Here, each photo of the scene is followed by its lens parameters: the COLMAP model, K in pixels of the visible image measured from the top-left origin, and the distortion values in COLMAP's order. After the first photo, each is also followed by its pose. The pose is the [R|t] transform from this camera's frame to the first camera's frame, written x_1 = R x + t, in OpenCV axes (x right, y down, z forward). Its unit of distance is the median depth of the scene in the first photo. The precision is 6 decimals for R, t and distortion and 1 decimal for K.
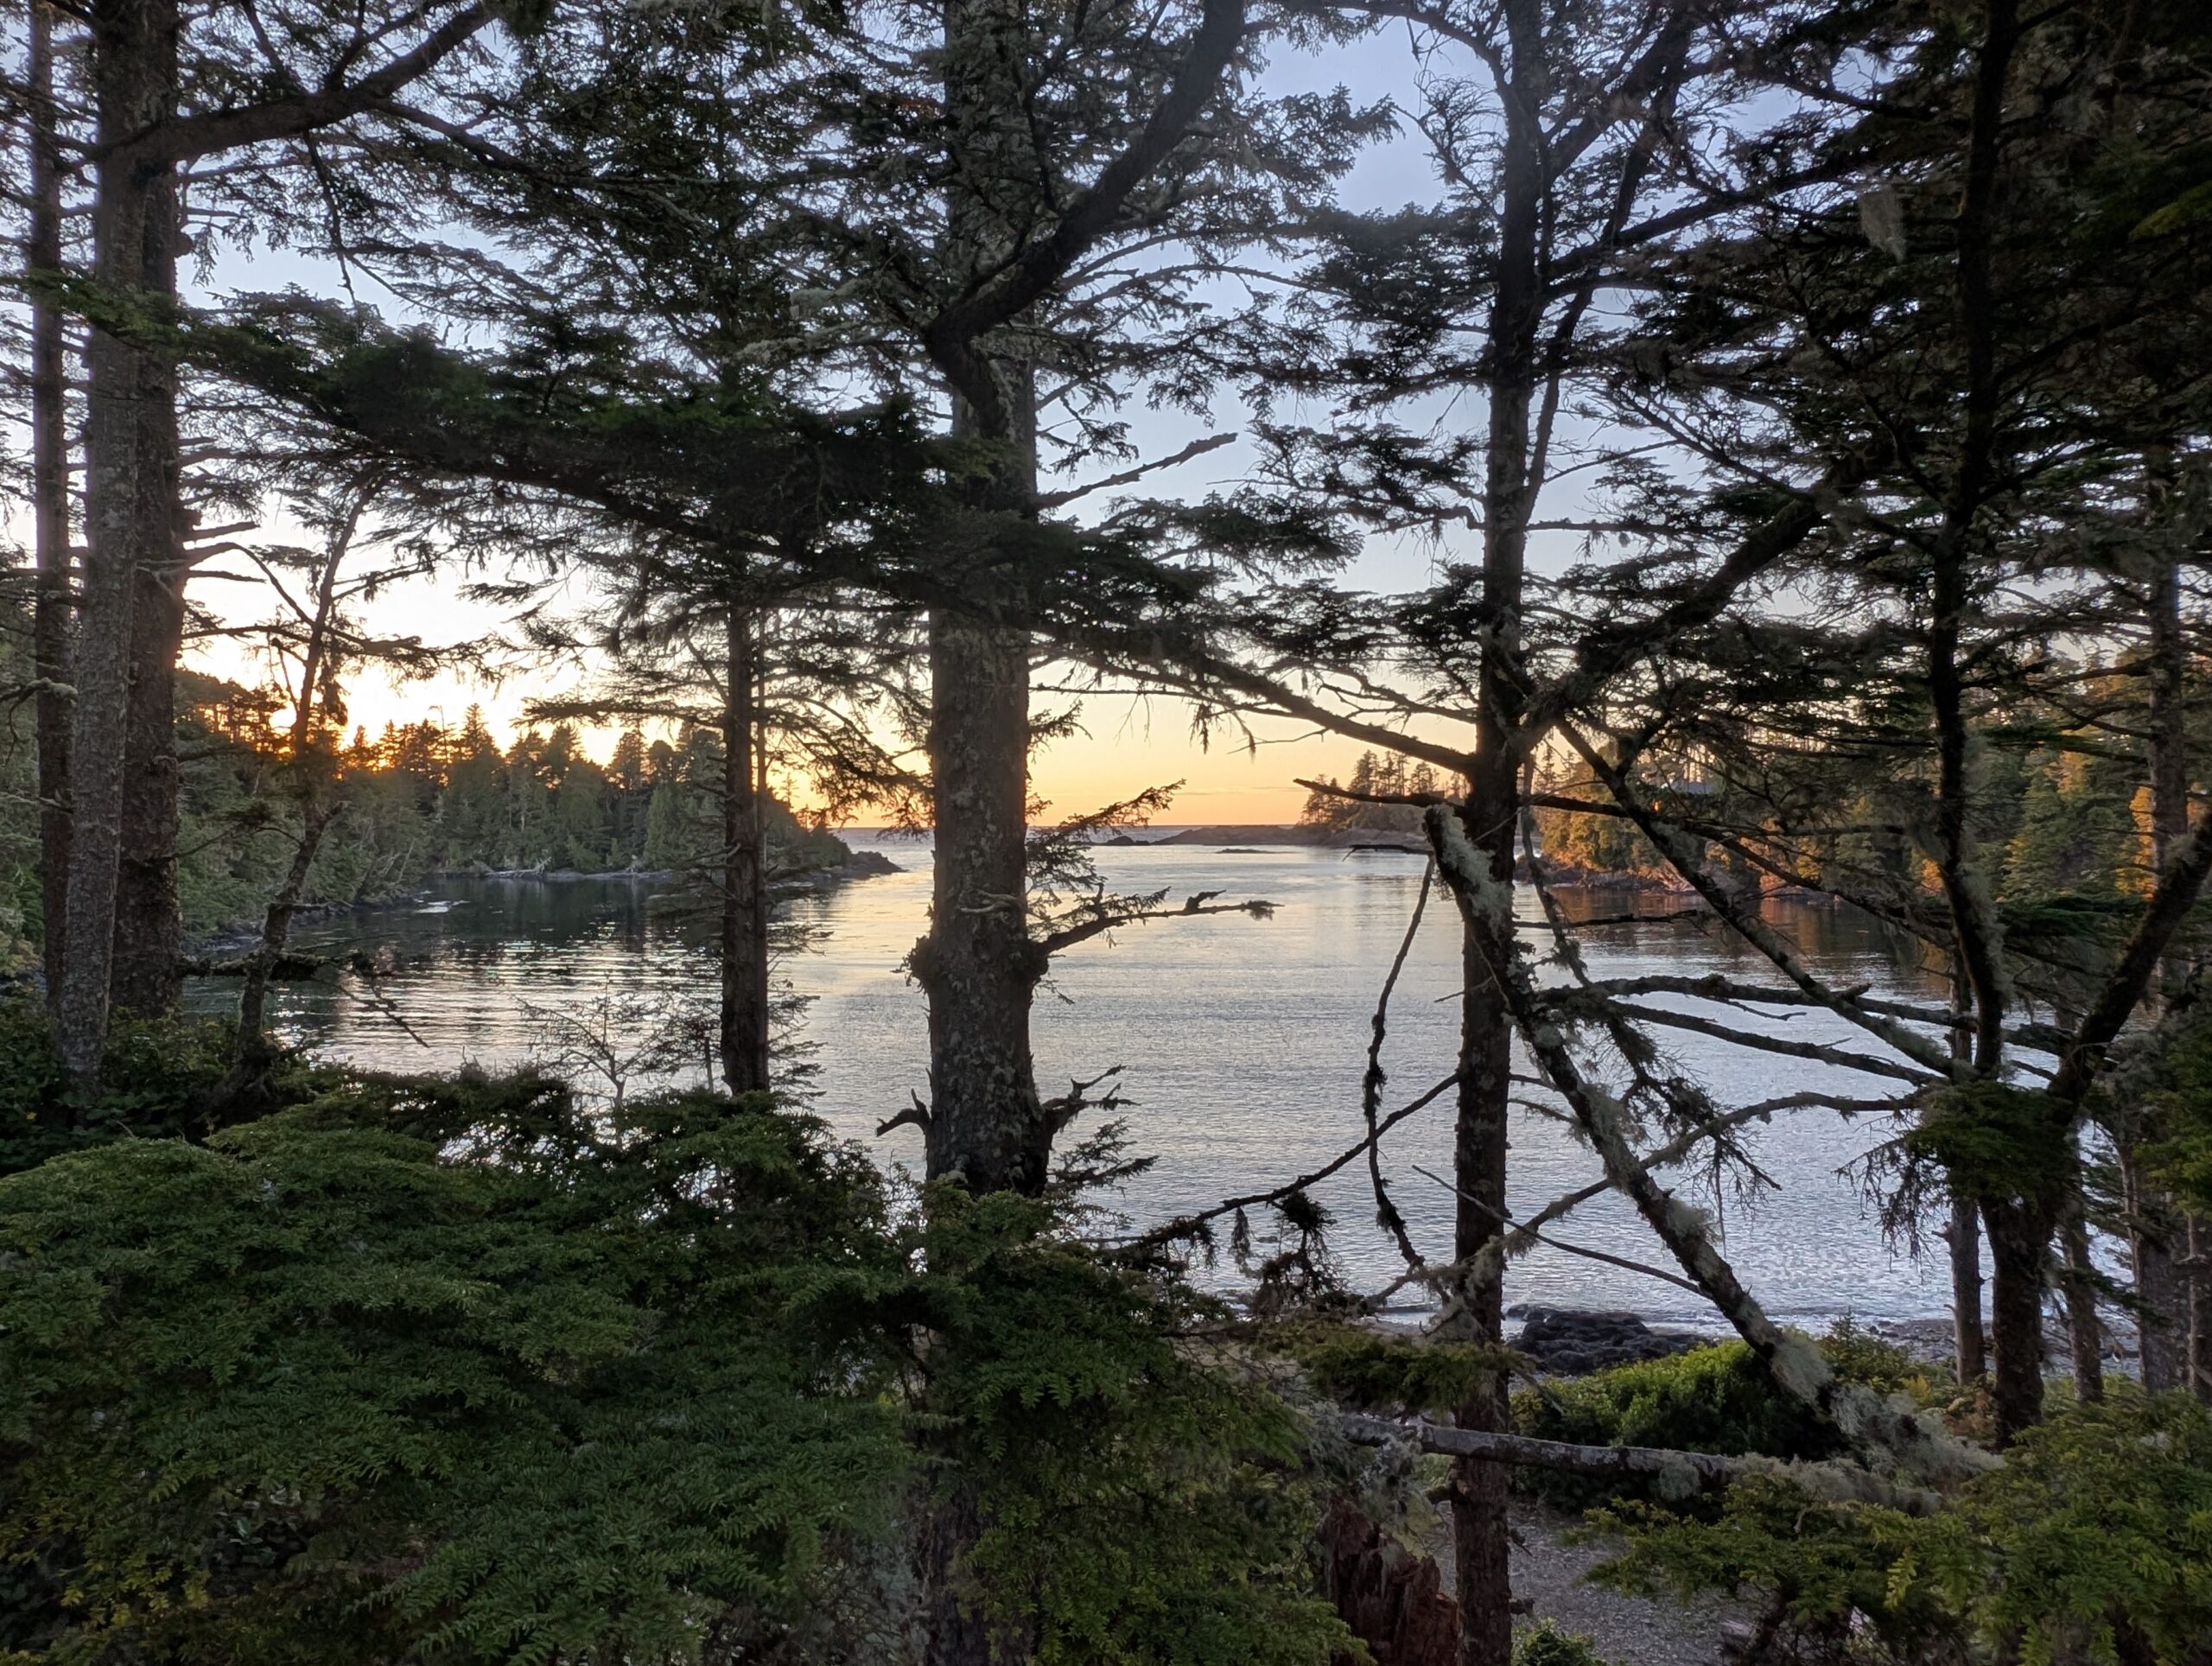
lens RADIAL K [[1534.0, 0, 1104.9], [0, 1534.0, 830.3], [0, 0, 1]] dist [0.020739, 0.000491]
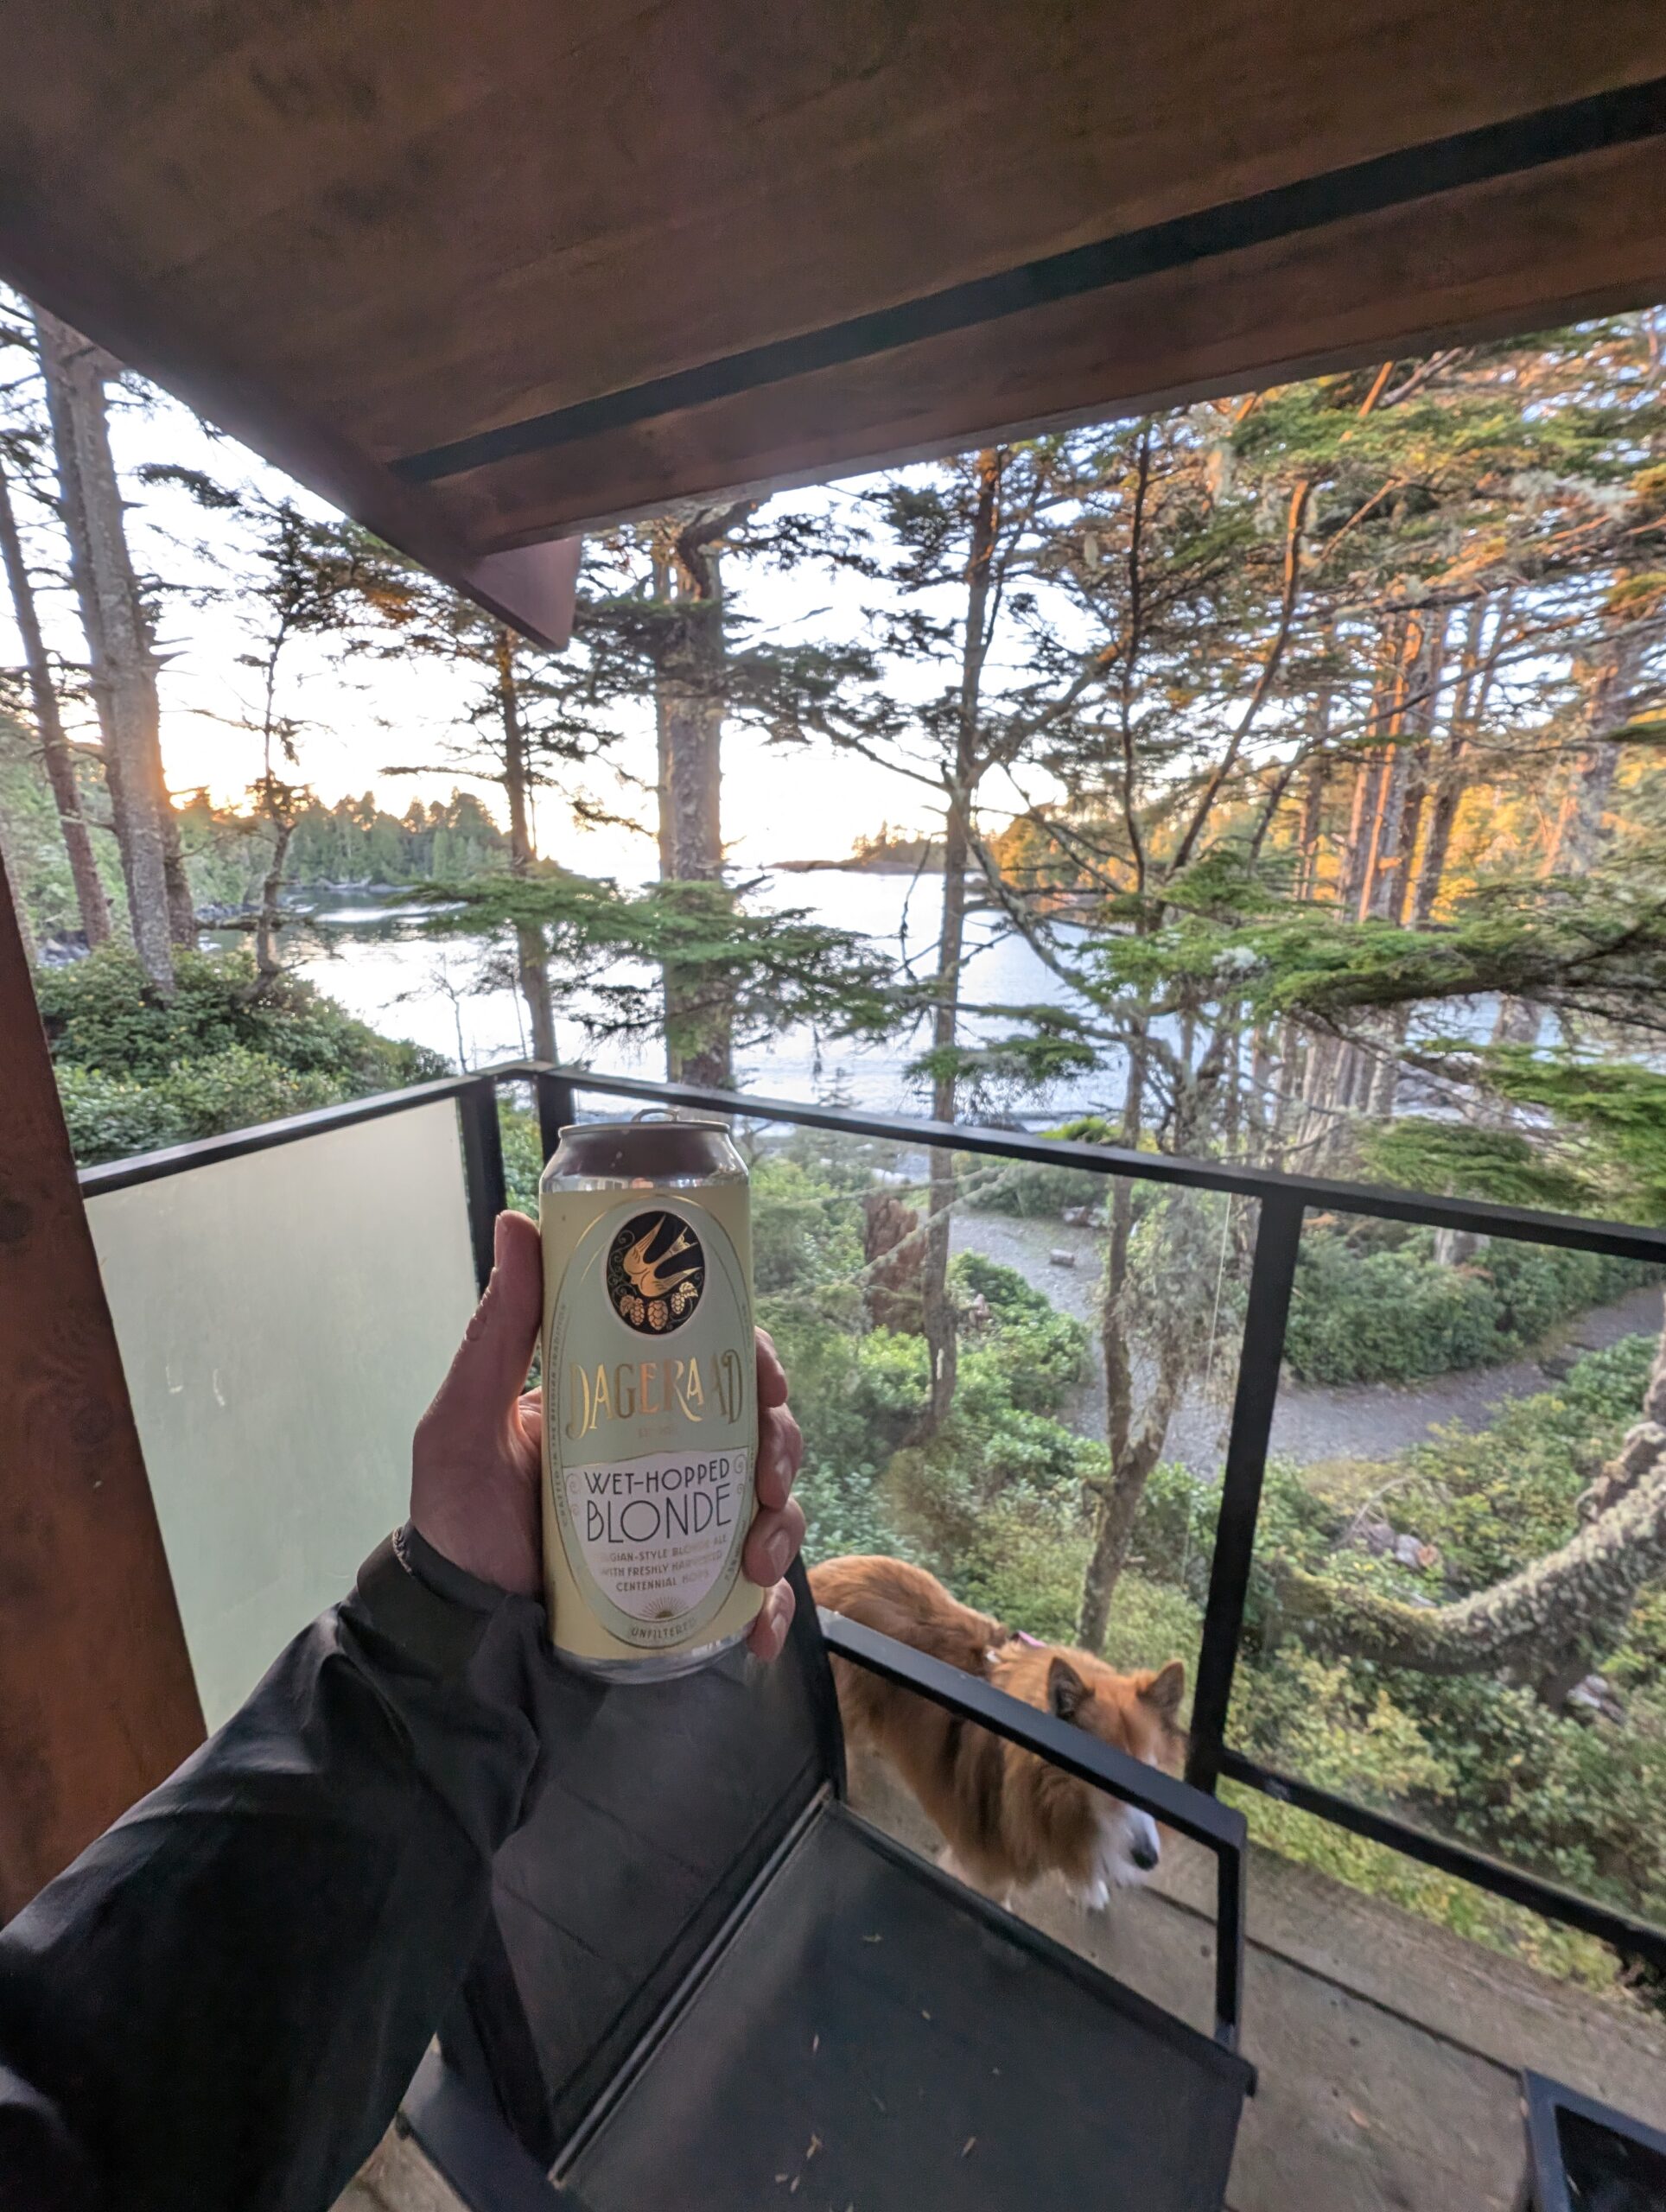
lens RADIAL K [[905.1, 0, 835.5], [0, 905.1, 1110.2], [0, 0, 1]] dist [-0.000750, -0.000148]
pose [[0.993270, -0.023094, 0.113493, -0.063468], [-0.007720, 0.964537, 0.263834, 0.052274], [-0.115561, -0.262935, 0.957868, -0.258373]]
